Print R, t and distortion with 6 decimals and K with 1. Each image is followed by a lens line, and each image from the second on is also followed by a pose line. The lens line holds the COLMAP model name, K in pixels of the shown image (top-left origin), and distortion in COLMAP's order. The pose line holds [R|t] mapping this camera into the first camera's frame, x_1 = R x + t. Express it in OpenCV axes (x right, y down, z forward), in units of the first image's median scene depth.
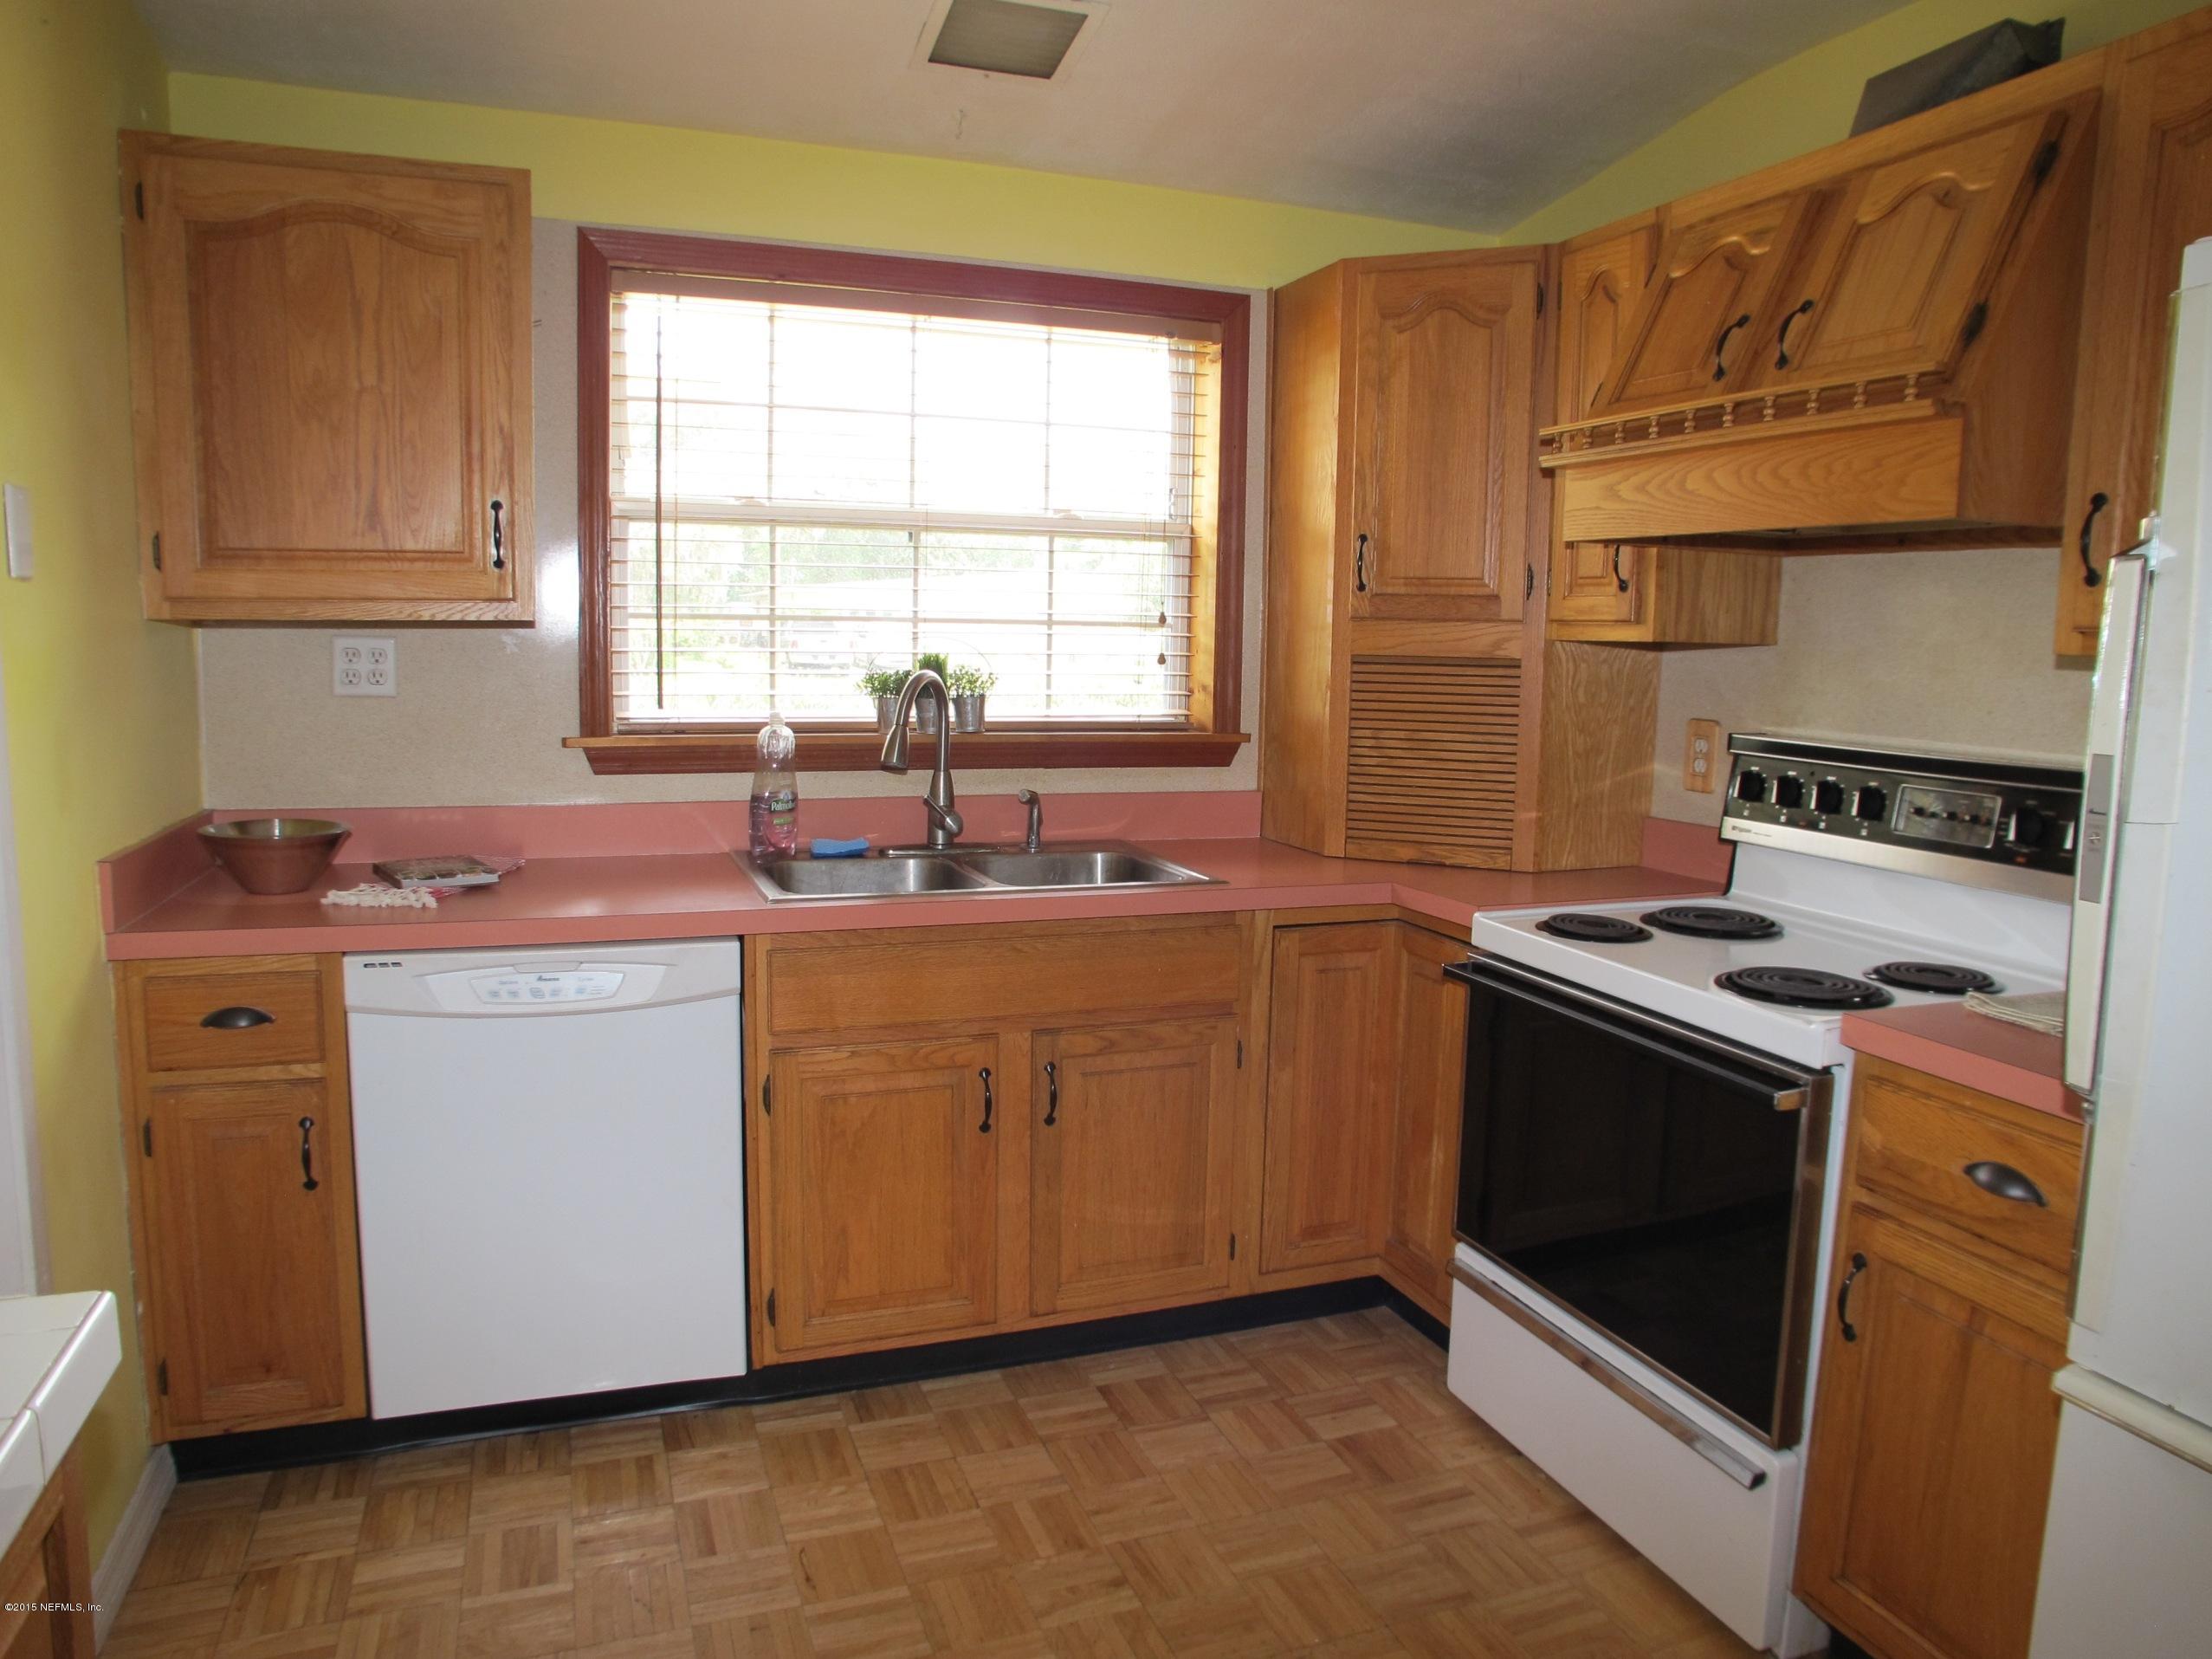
lens RADIAL K [[1460.6, 0, 1097.6], [0, 1460.6, 807.5], [0, 0, 1]] dist [-0.125523, 0.064957]
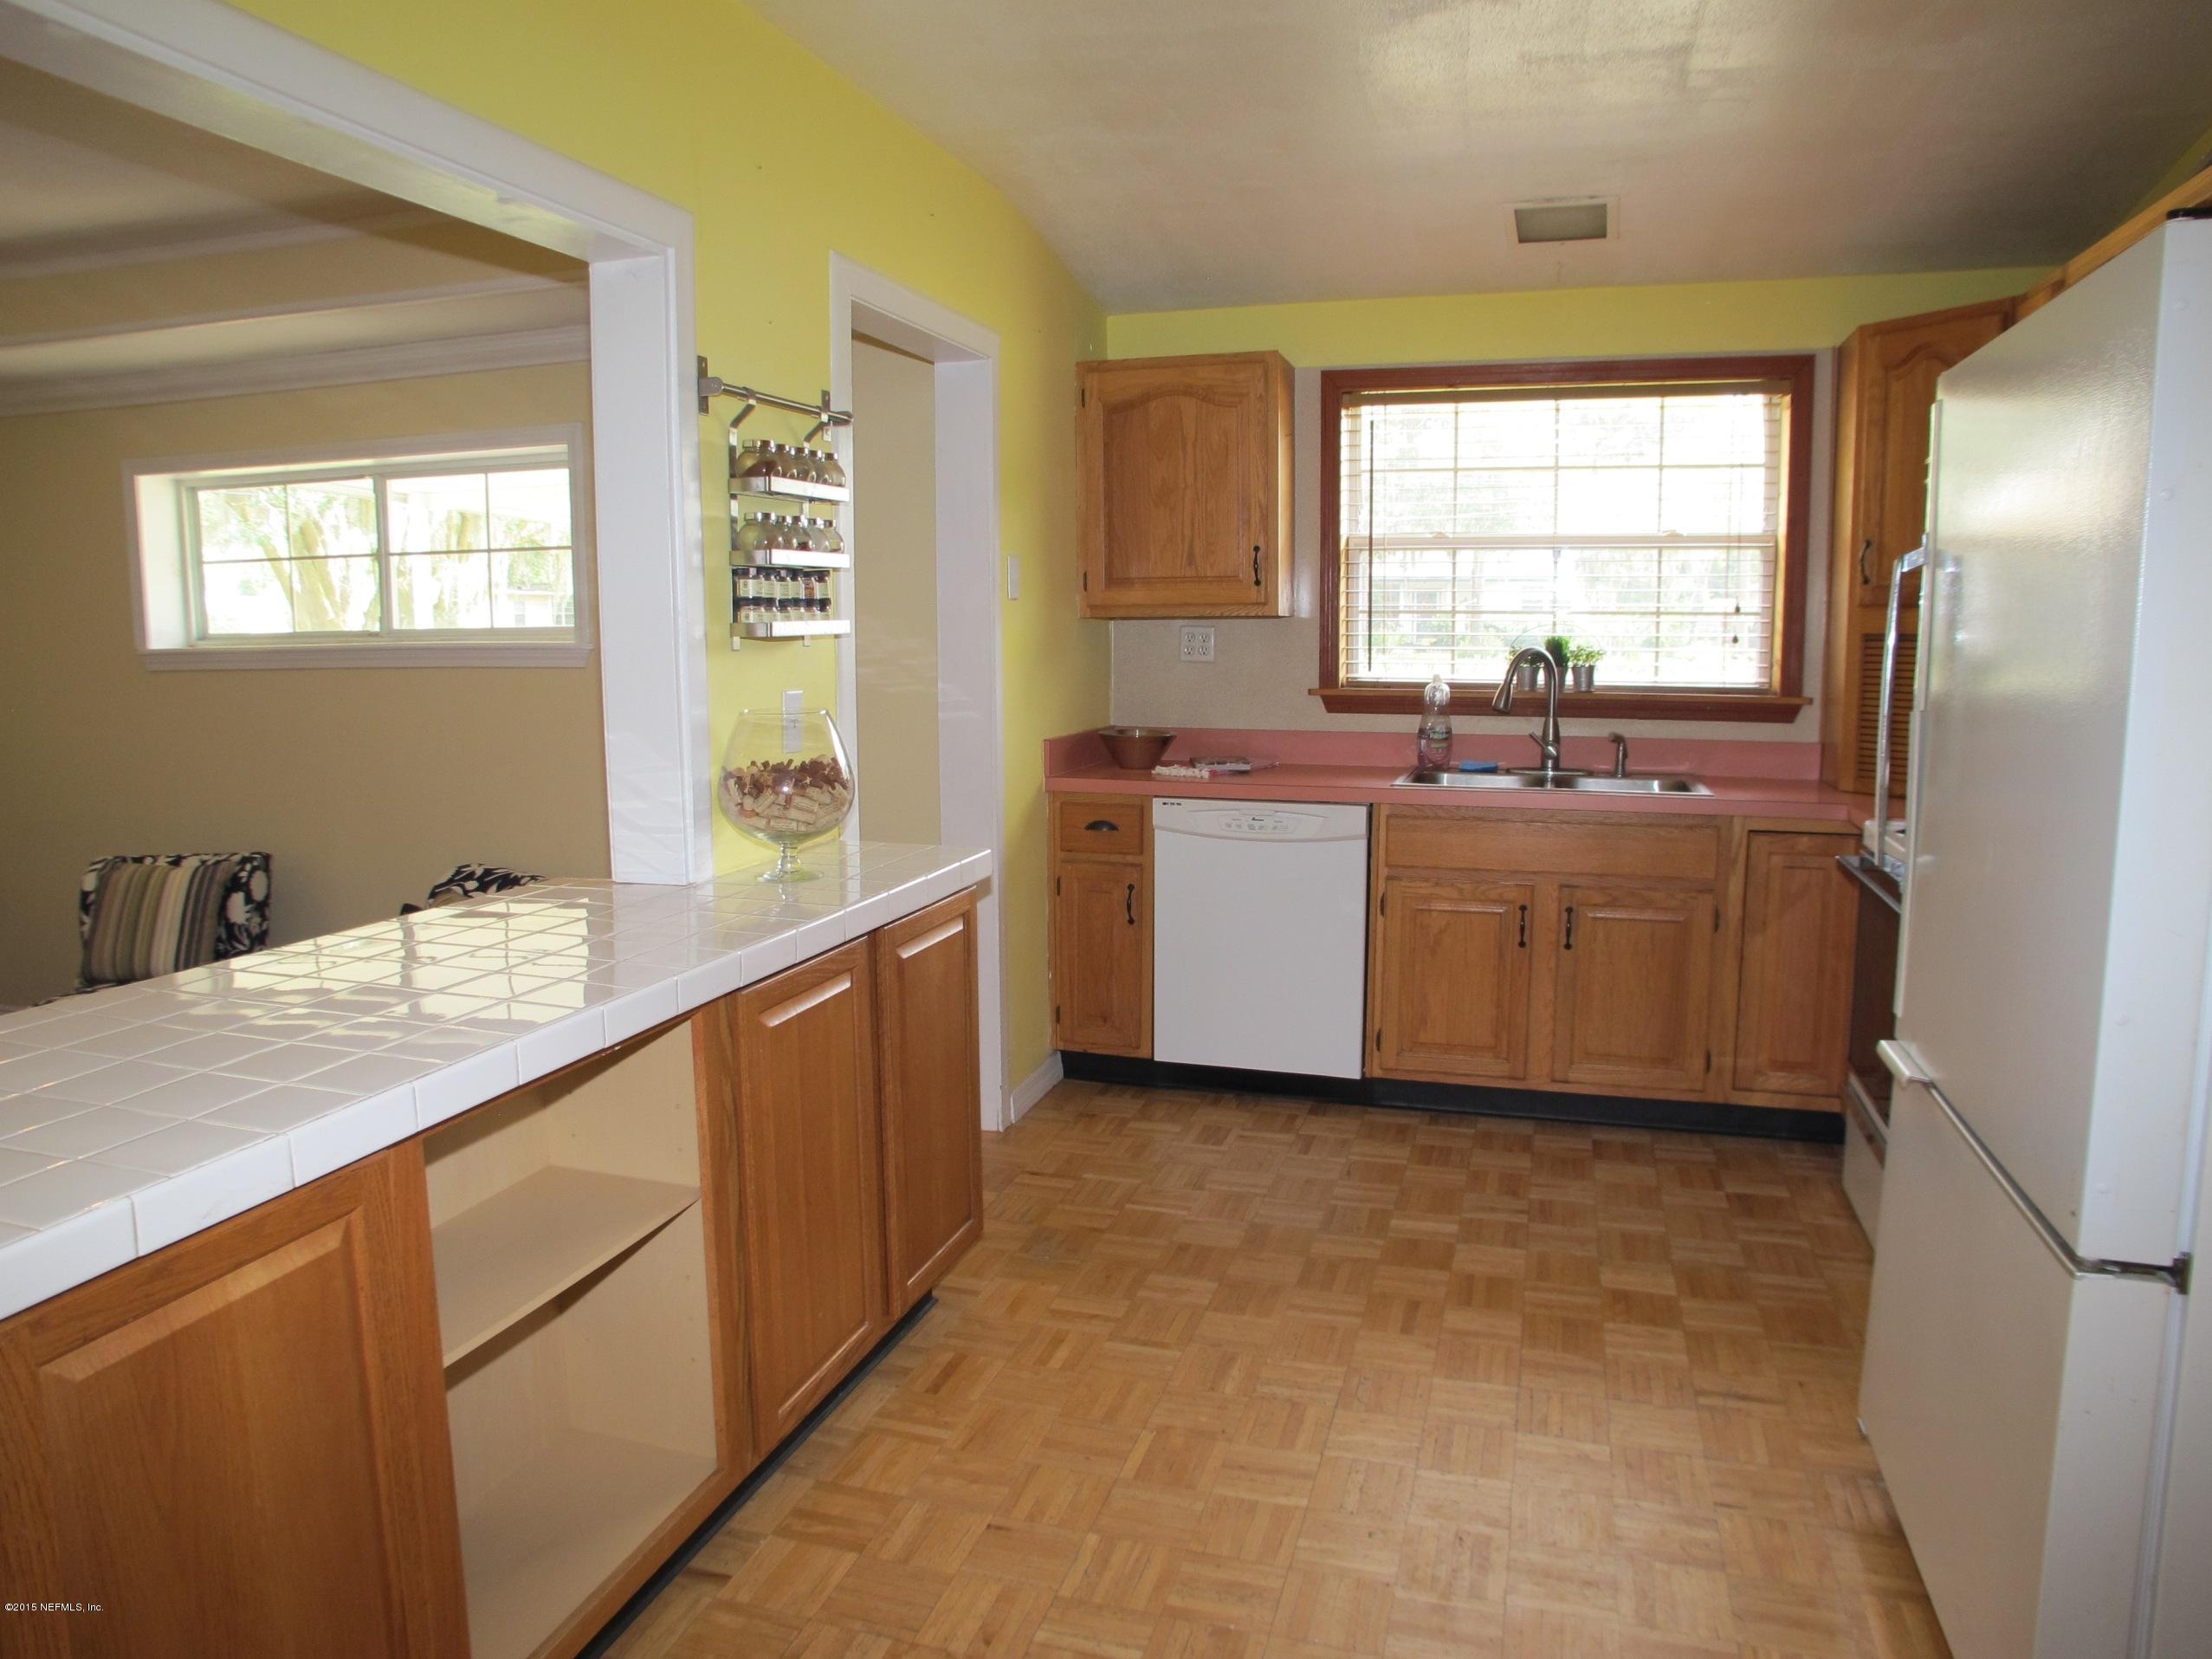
lens RADIAL K [[1460.6, 0, 1114.2], [0, 1460.6, 814.6], [0, 0, 1]] dist [-0.125523, 0.064957]
pose [[0.795252, 0.055073, -0.603772, 0.489836], [-0.054258, 0.998335, 0.019597, 0.078399], [0.603846, 0.017175, 0.796916, -0.467131]]
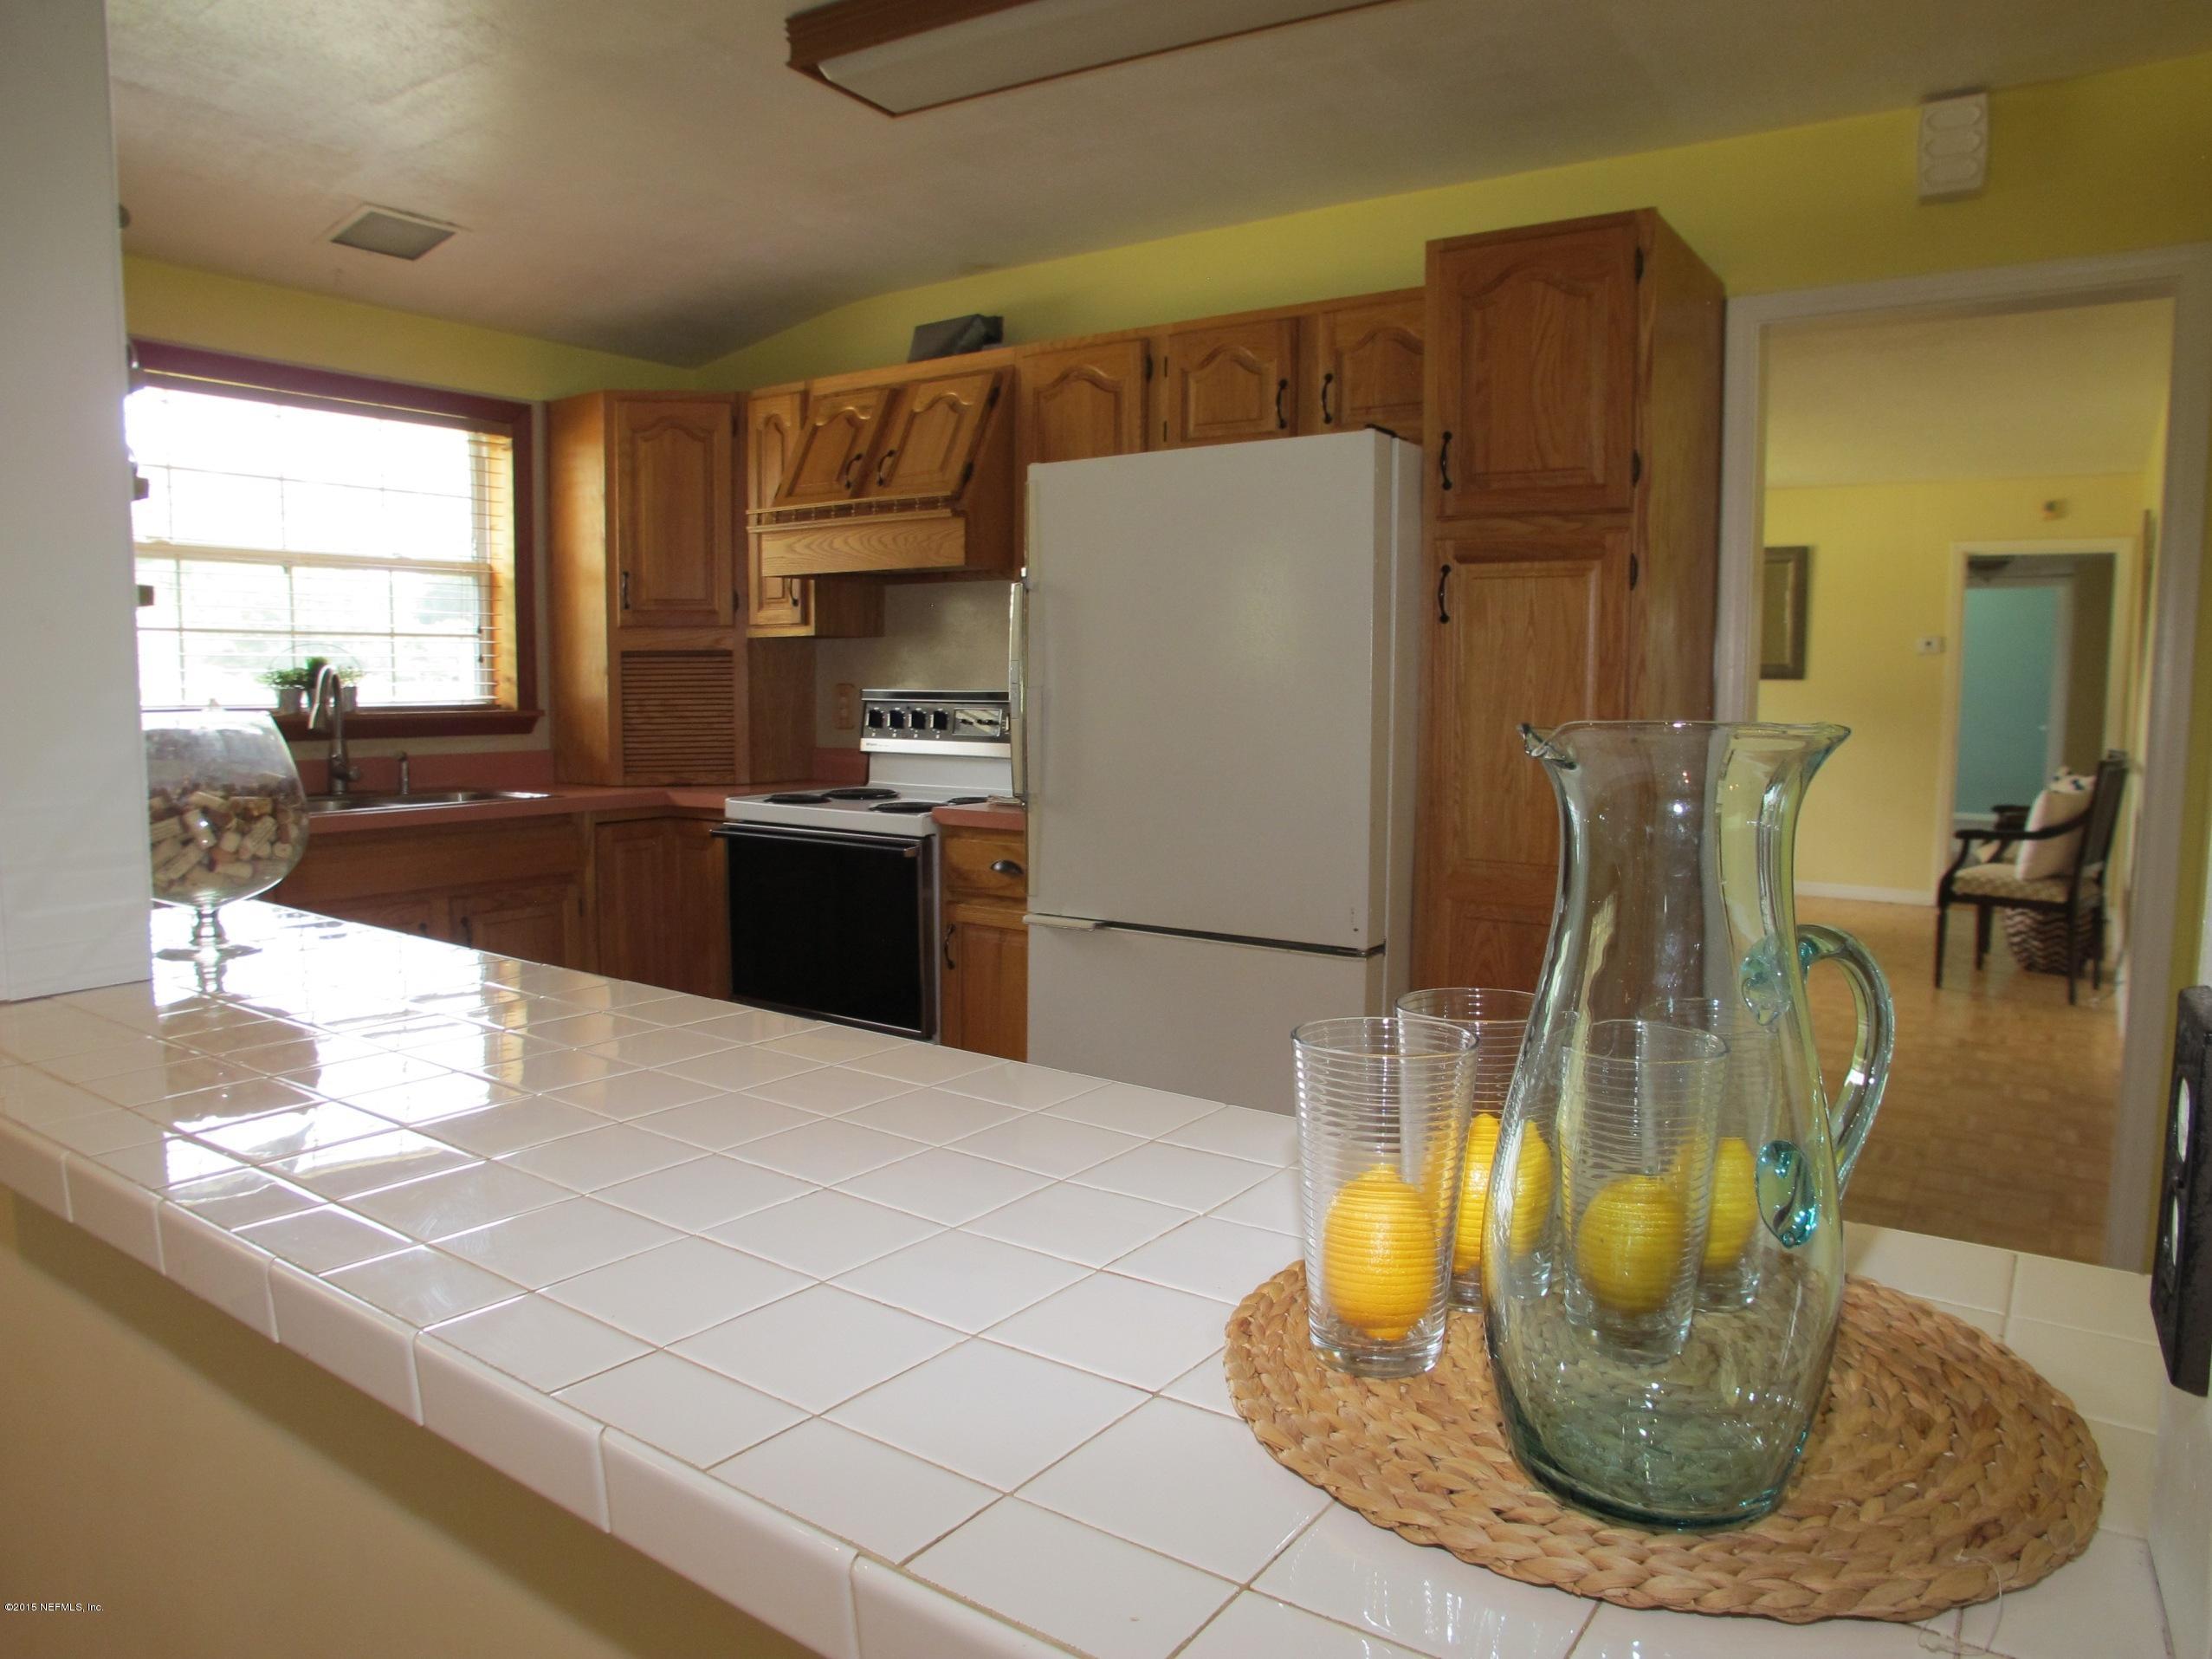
lens RADIAL K [[1460.6, 0, 1090.8], [0, 1460.6, 818.0], [0, 0, 1]] dist [-0.125523, 0.064957]
pose [[0.828590, -0.069546, 0.555520, -0.313808], [0.079738, 0.996799, 0.005857, 0.116672], [-0.554149, 0.039443, 0.831483, -0.606504]]
